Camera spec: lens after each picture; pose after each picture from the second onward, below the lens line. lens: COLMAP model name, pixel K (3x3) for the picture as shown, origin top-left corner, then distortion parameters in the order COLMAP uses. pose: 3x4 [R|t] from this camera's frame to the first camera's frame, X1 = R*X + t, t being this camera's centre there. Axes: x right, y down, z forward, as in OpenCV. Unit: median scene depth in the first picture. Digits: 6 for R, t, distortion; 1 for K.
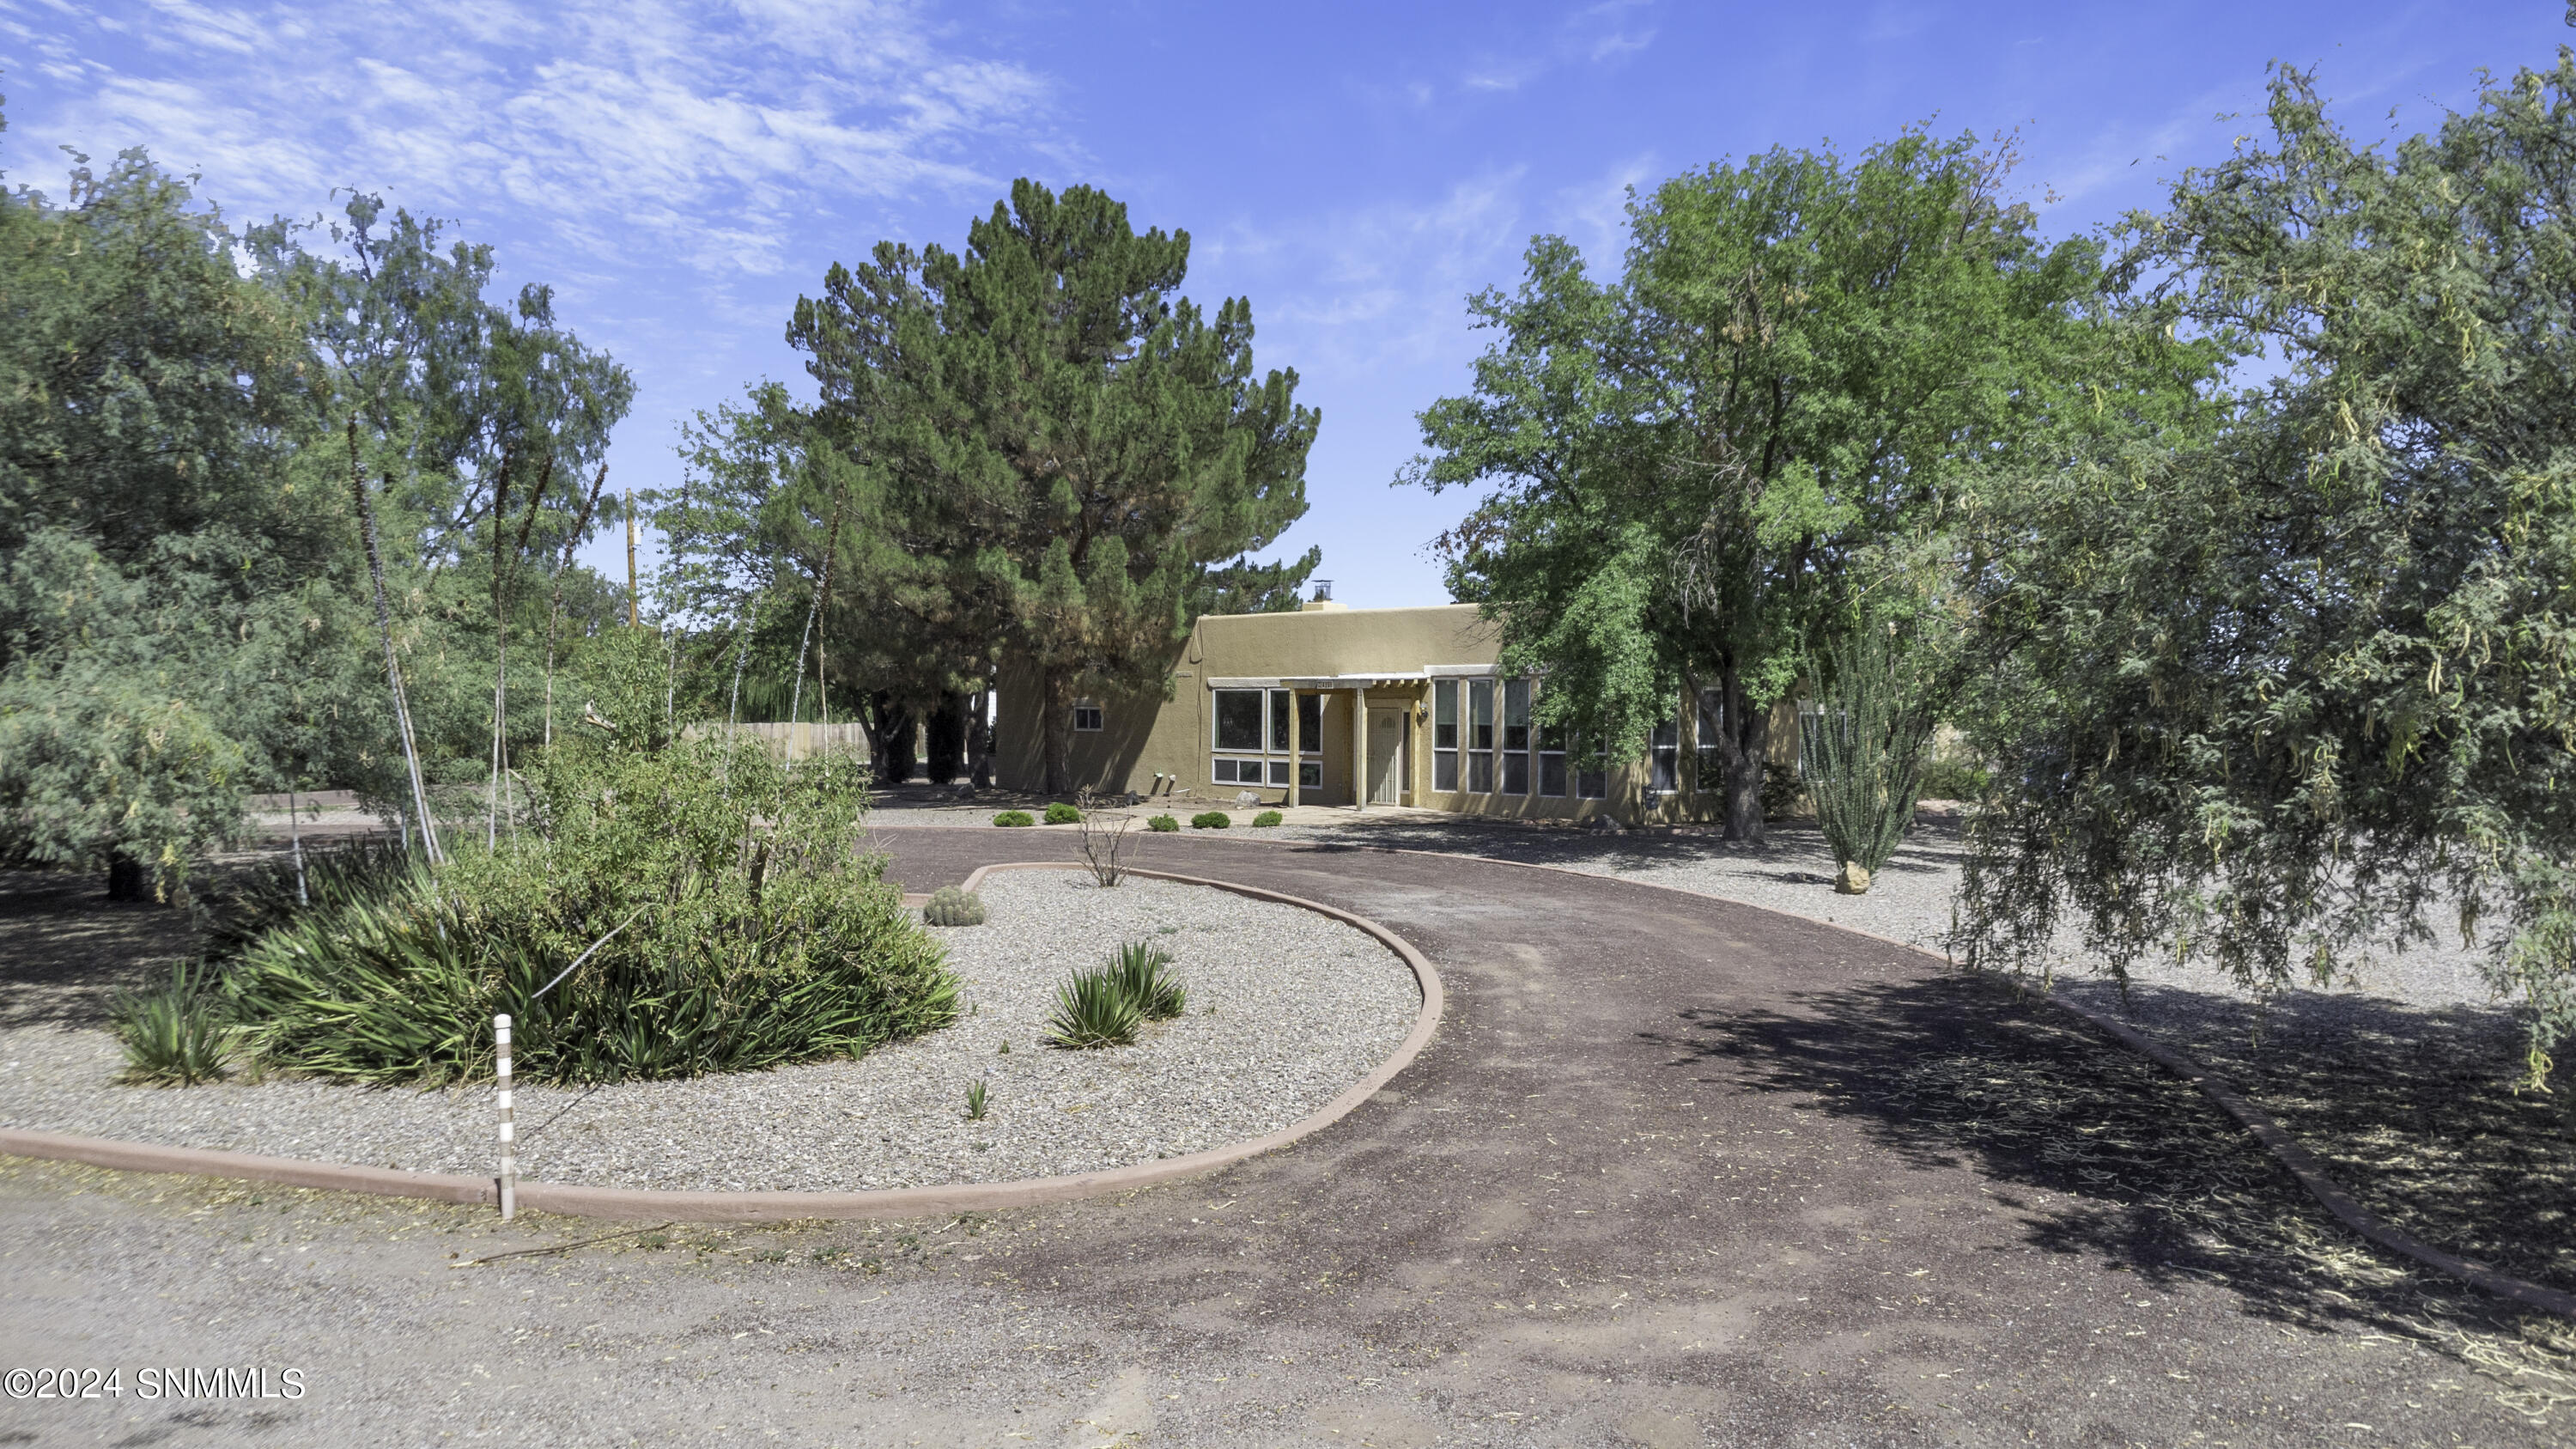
lens RADIAL K [[1878.5, 0, 1289.0], [0, 1878.5, 720.0], [0, 0, 1]] dist [0.041008, -0.059693]
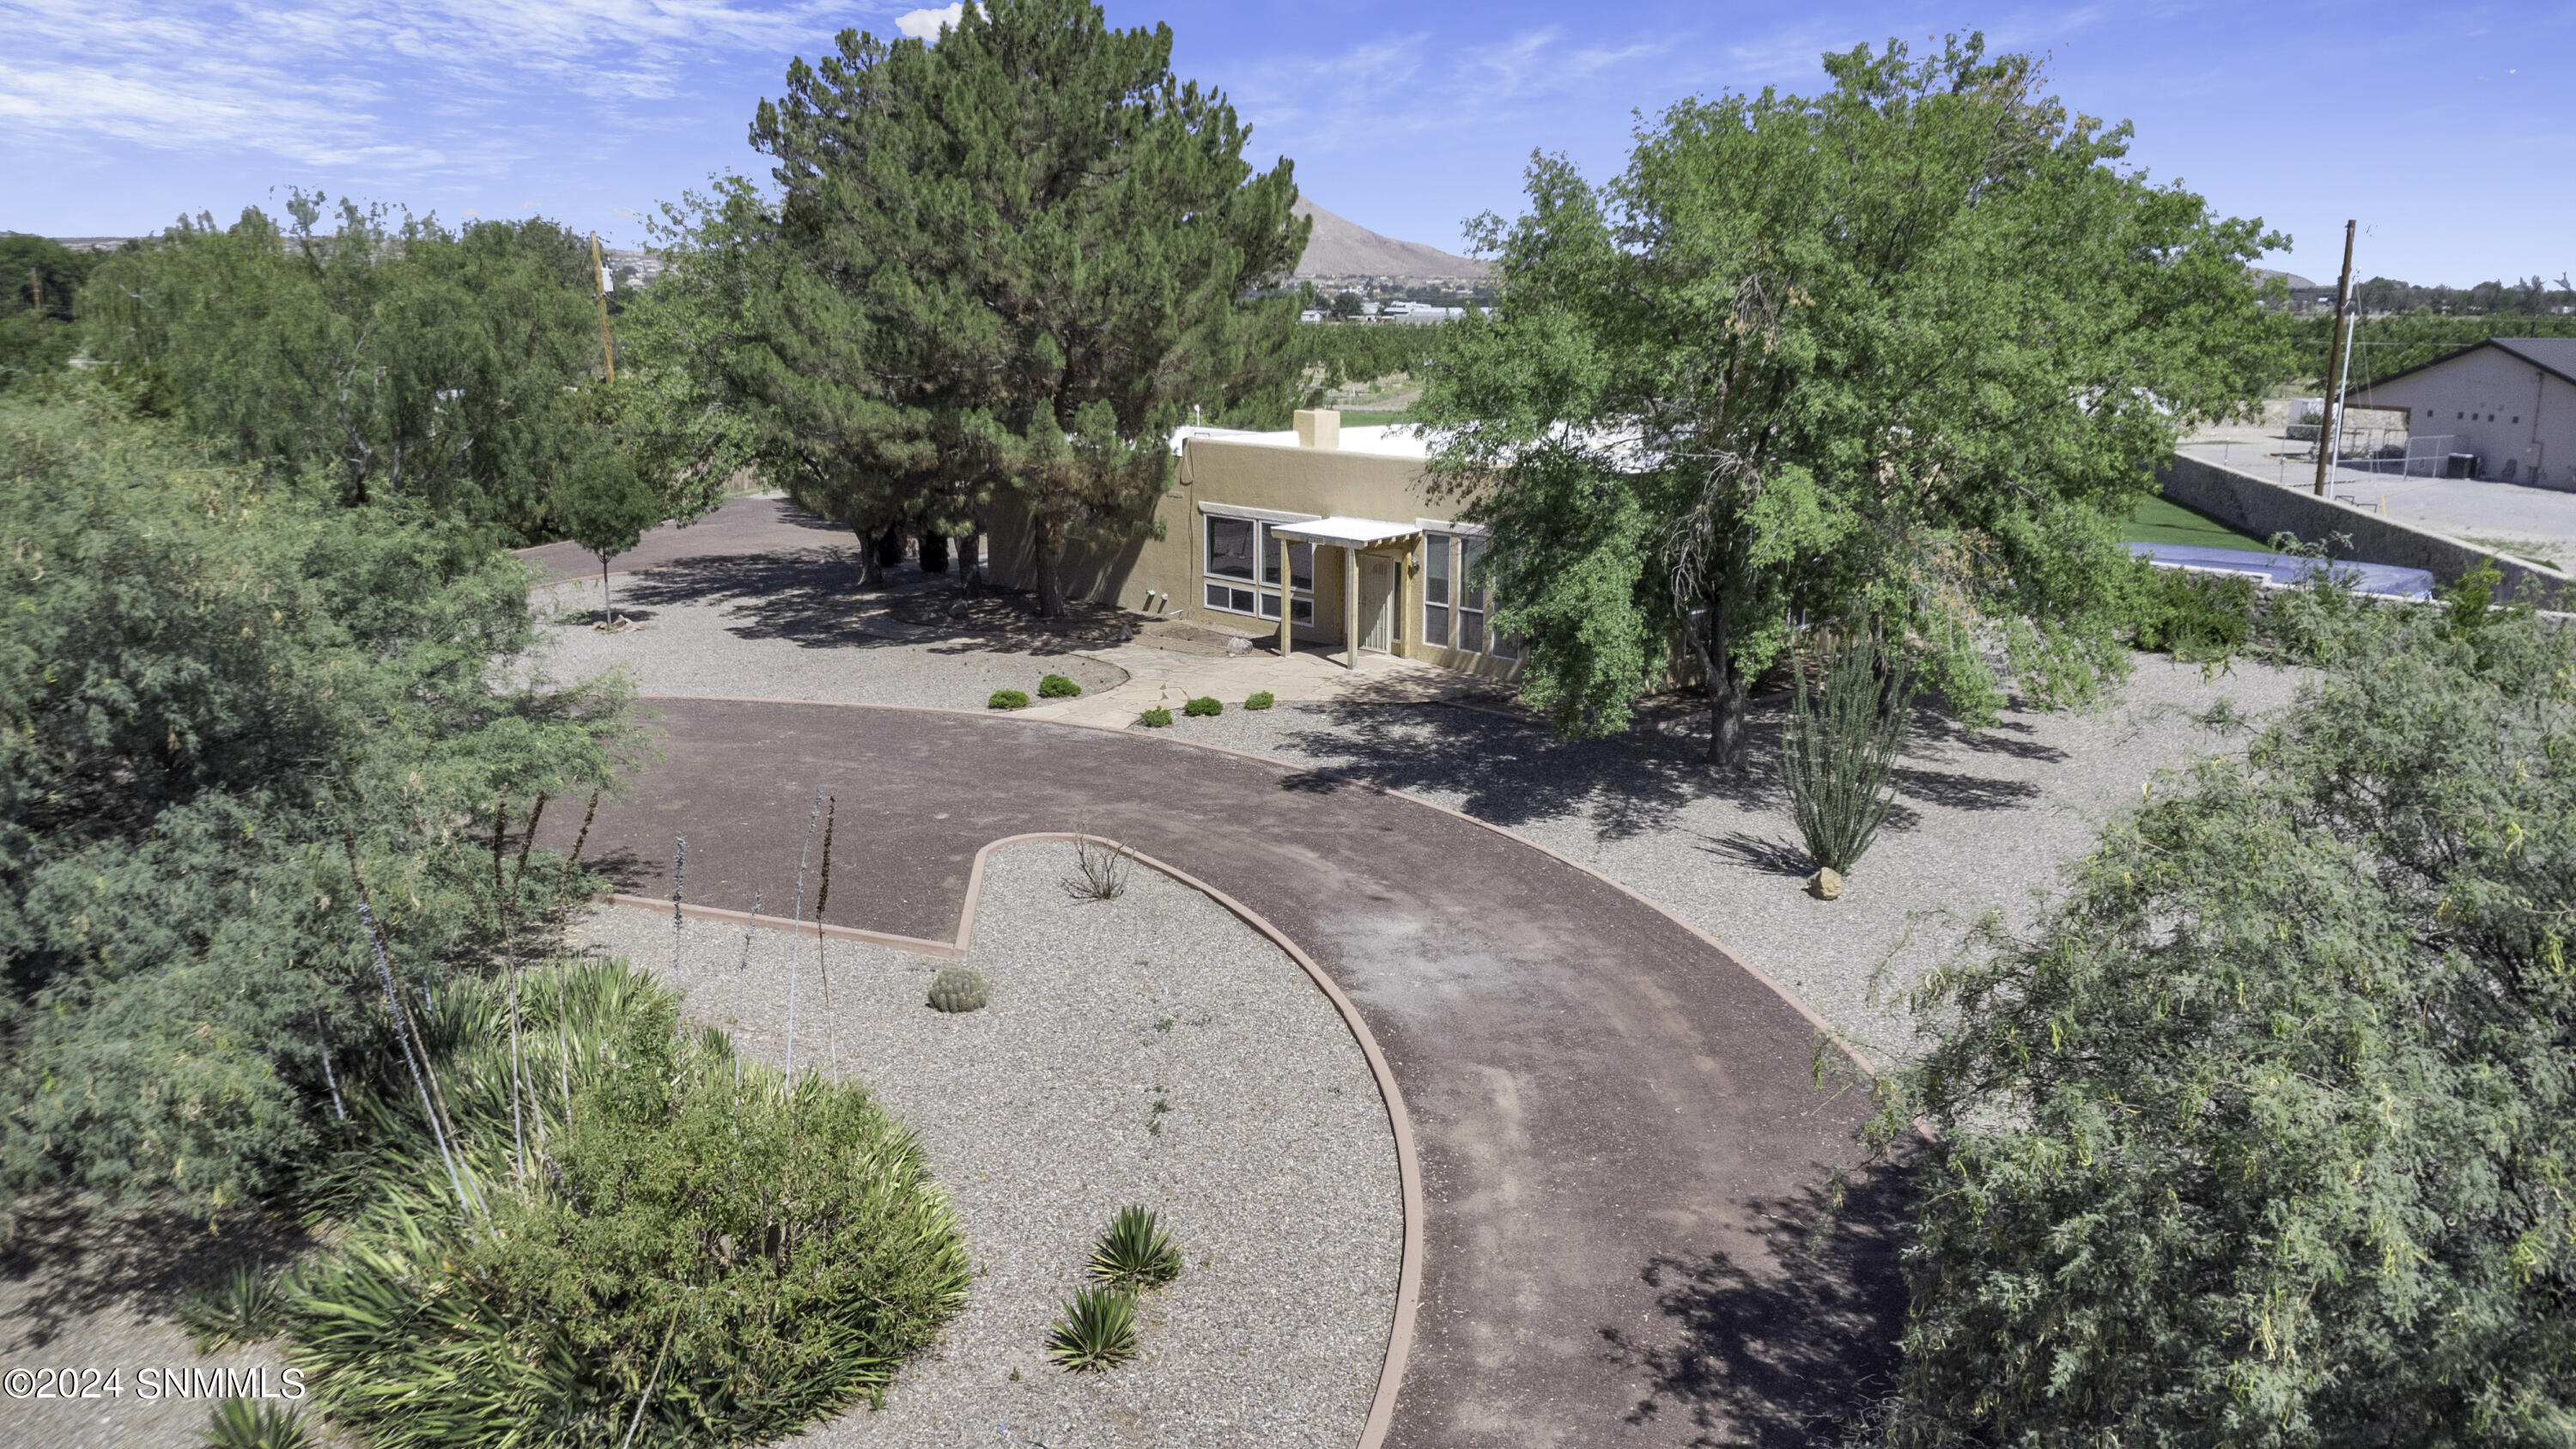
lens RADIAL K [[1878.5, 0, 1289.5], [0, 1878.5, 719.6], [0, 0, 1]] dist [0.041008, -0.059693]
pose [[0.999984, -0.005036, 0.002630, 0.001849], [0.004354, 0.976651, 0.214787, -0.140068], [-0.003650, -0.214772, 0.976657, 0.007727]]
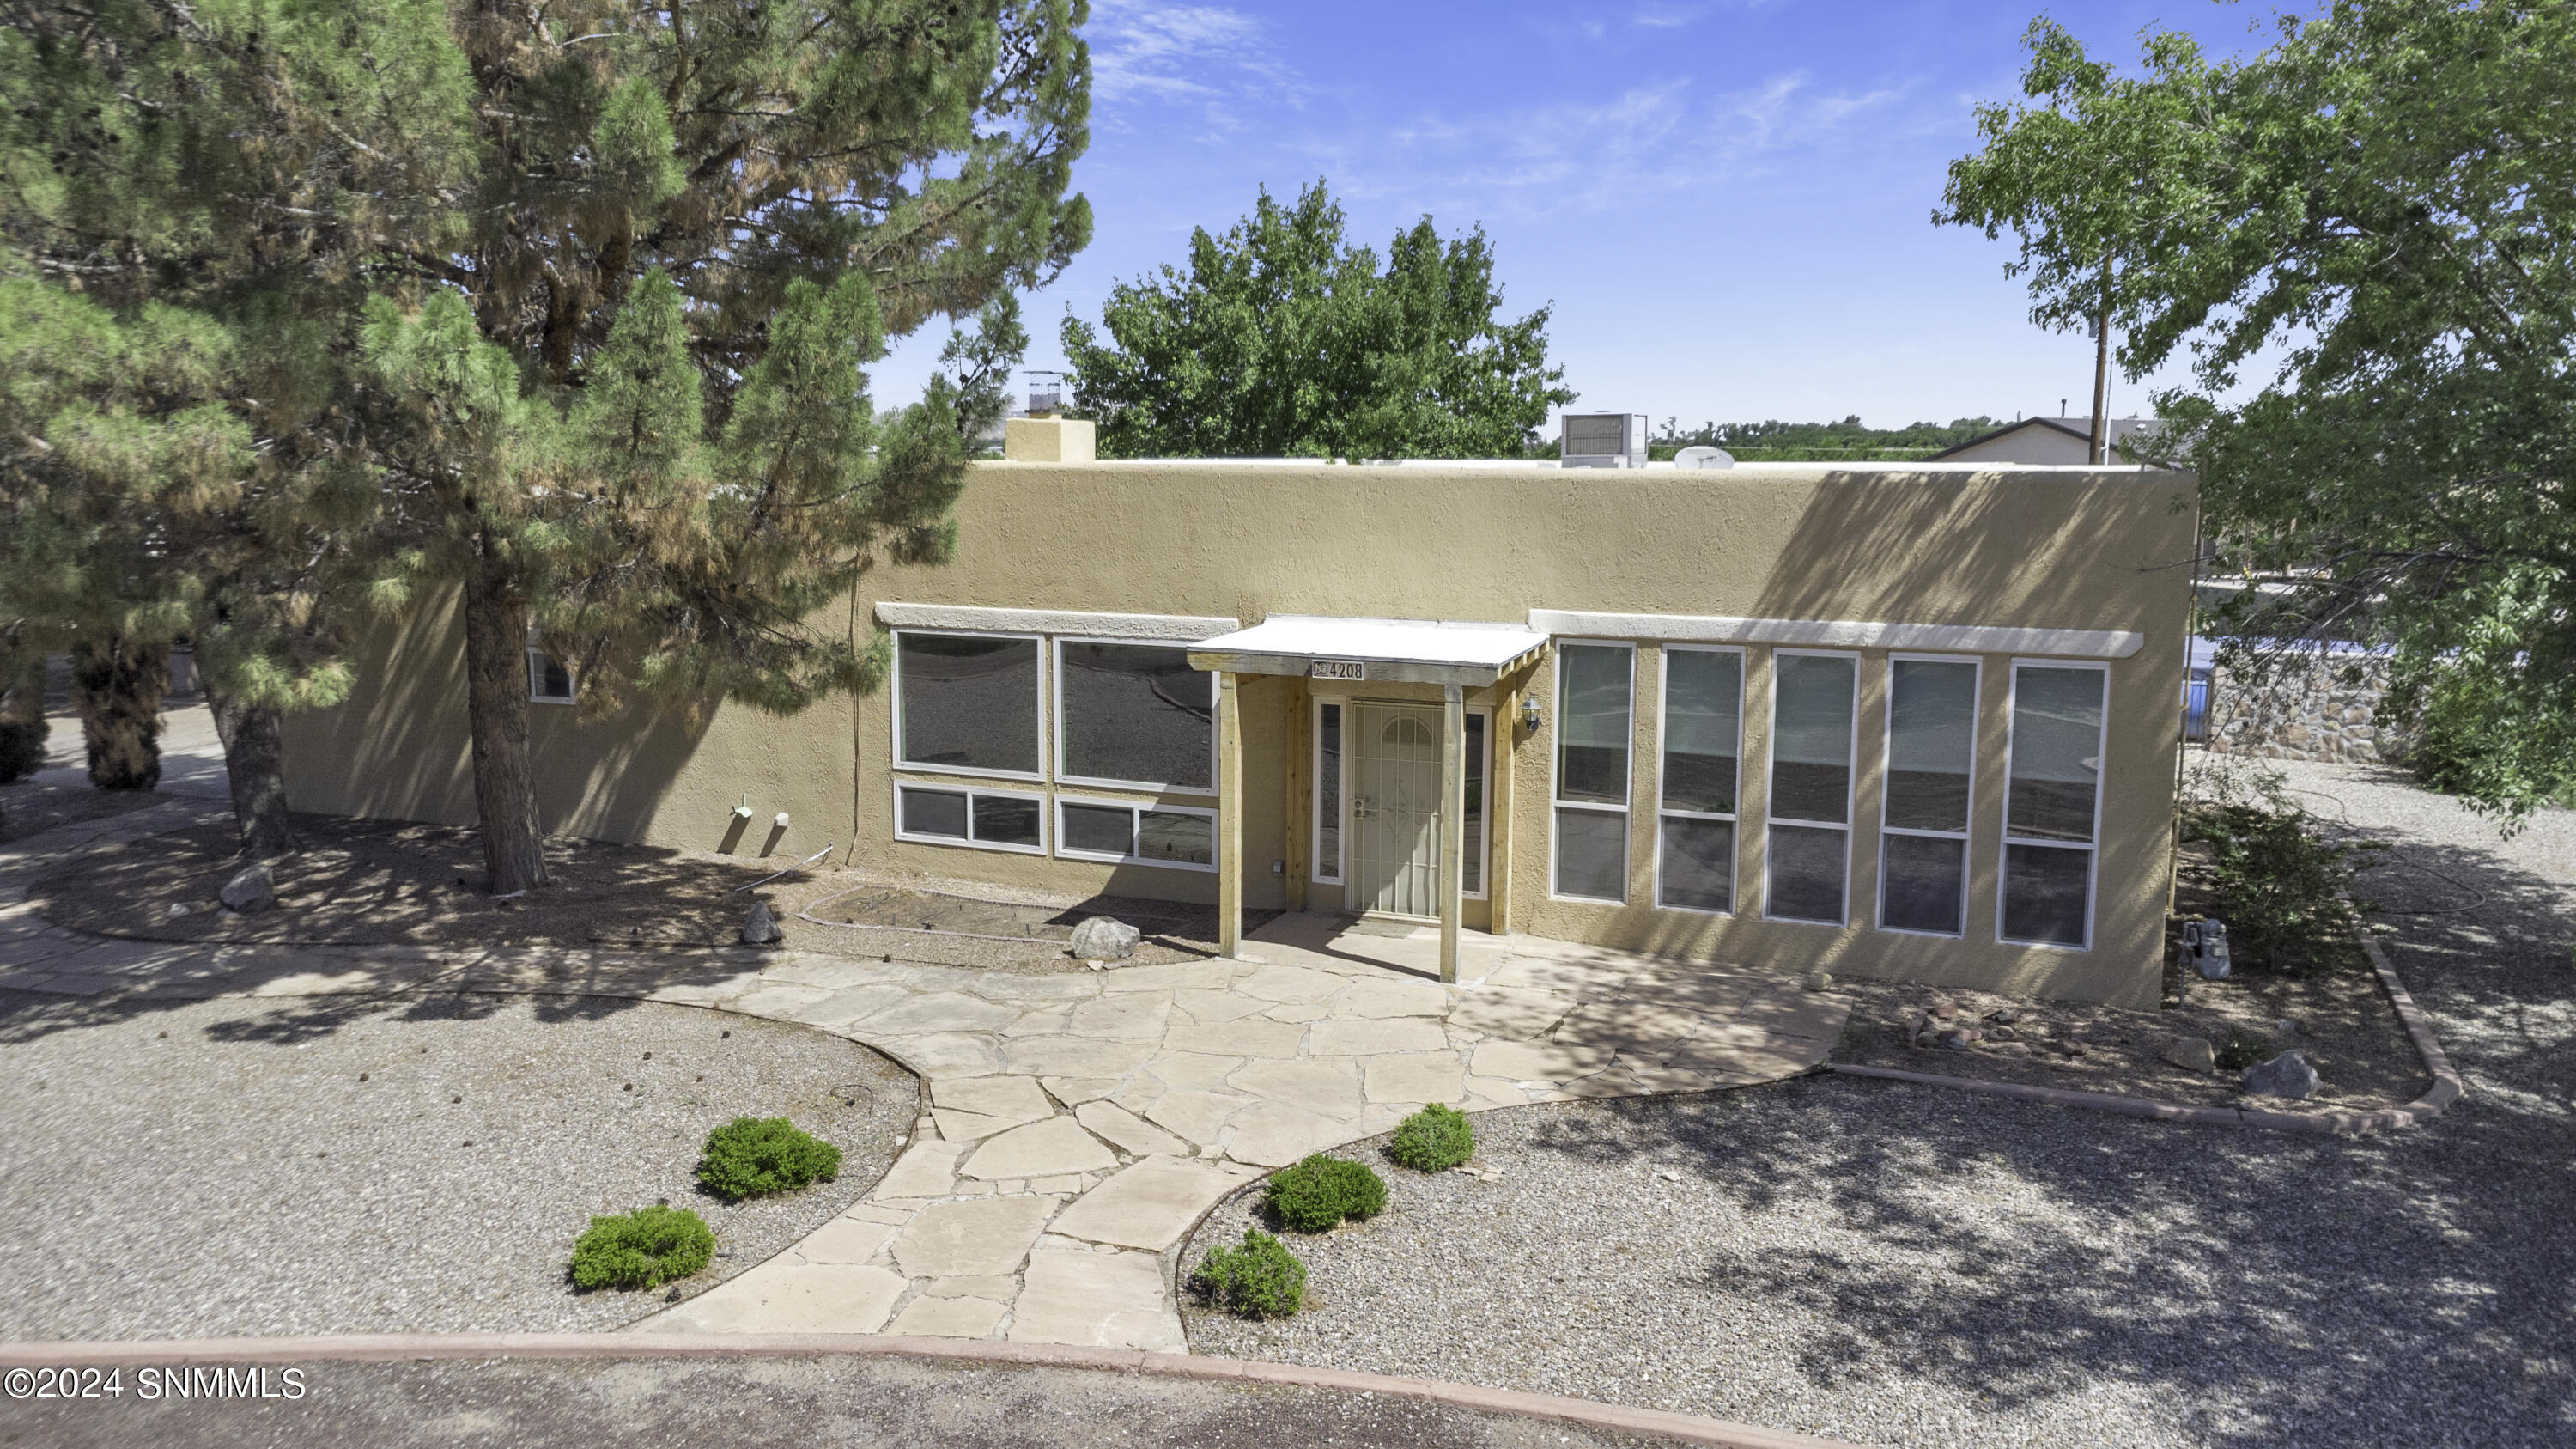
lens RADIAL K [[1878.5, 0, 1290.7], [0, 1878.5, 723.4], [0, 0, 1]] dist [0.041008, -0.059693]
pose [[0.910856, -0.058846, 0.408507, -0.155109], [0.000050, 0.989799, 0.142469, -0.064707], [-0.412723, -0.129748, 0.901568, 0.640875]]
